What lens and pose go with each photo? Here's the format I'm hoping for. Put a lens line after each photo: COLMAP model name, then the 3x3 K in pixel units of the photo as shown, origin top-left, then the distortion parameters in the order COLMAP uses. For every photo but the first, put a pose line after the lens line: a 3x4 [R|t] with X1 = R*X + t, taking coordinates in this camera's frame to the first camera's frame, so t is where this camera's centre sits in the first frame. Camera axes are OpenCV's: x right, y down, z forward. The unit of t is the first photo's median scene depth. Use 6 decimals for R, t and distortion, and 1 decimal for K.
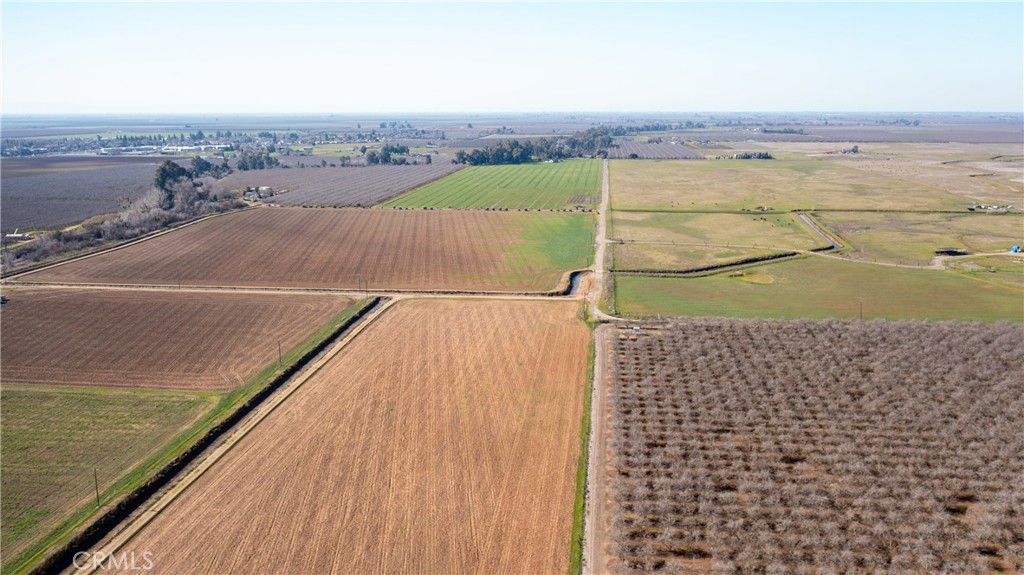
lens RADIAL K [[813.4, 0, 511.0], [0, 813.4, 285.5], [0, 0, 1]] dist [-0.013996, 0.000871]
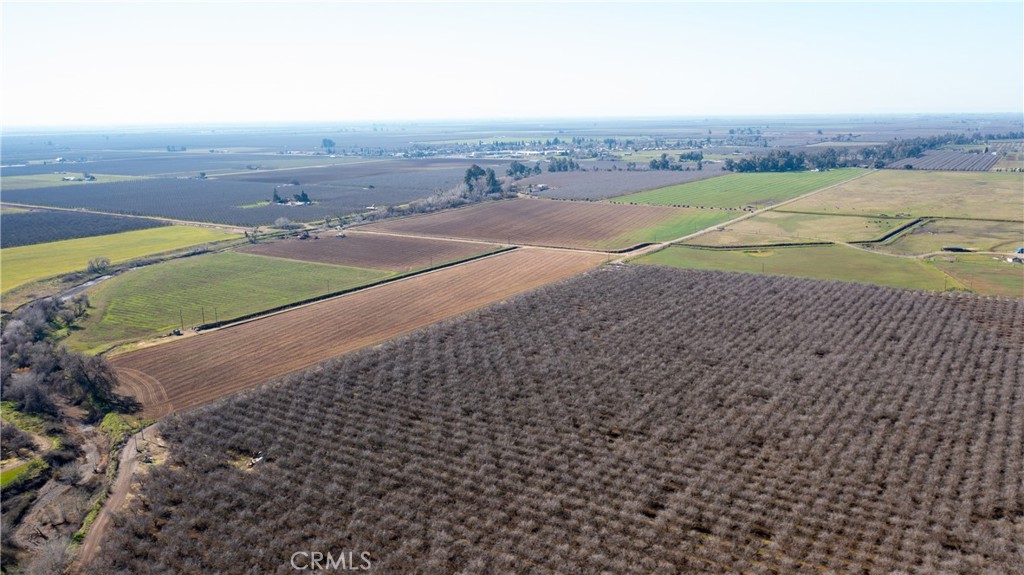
lens RADIAL K [[813.4, 0, 511.0], [0, 813.4, 285.5], [0, 0, 1]] dist [-0.013996, 0.000871]
pose [[0.894363, 0.083209, -0.439535, 0.180423], [-0.084250, 0.996297, 0.017178, 0.020167], [0.439336, 0.021668, 0.898061, -0.175249]]
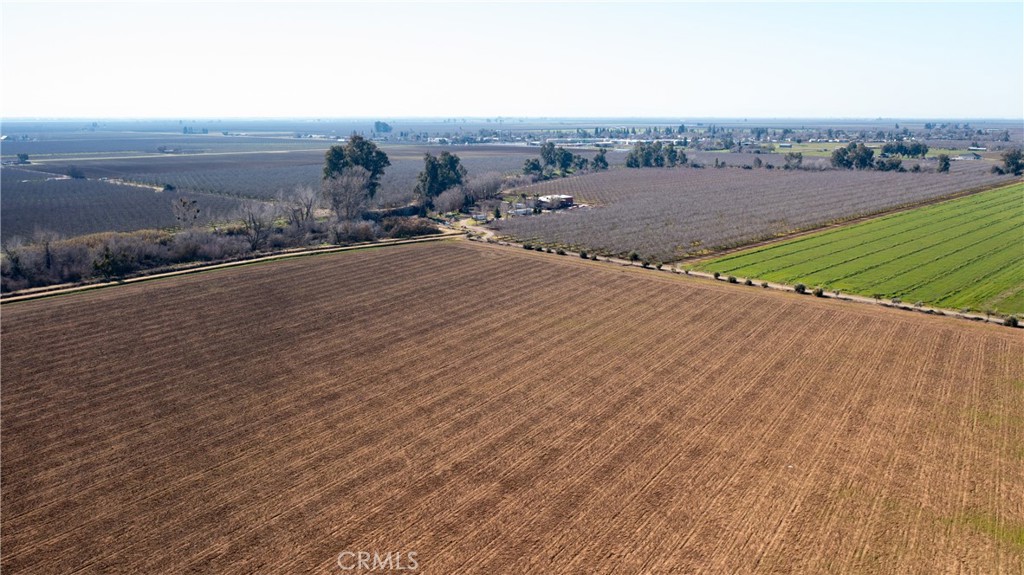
lens RADIAL K [[813.4, 0, 511.0], [0, 813.4, 285.5], [0, 0, 1]] dist [-0.013996, 0.000871]
pose [[0.800024, 0.125606, -0.586673, -0.002398], [-0.129406, 0.990949, 0.035694, -0.051377], [0.585847, 0.047363, 0.809037, 0.363423]]
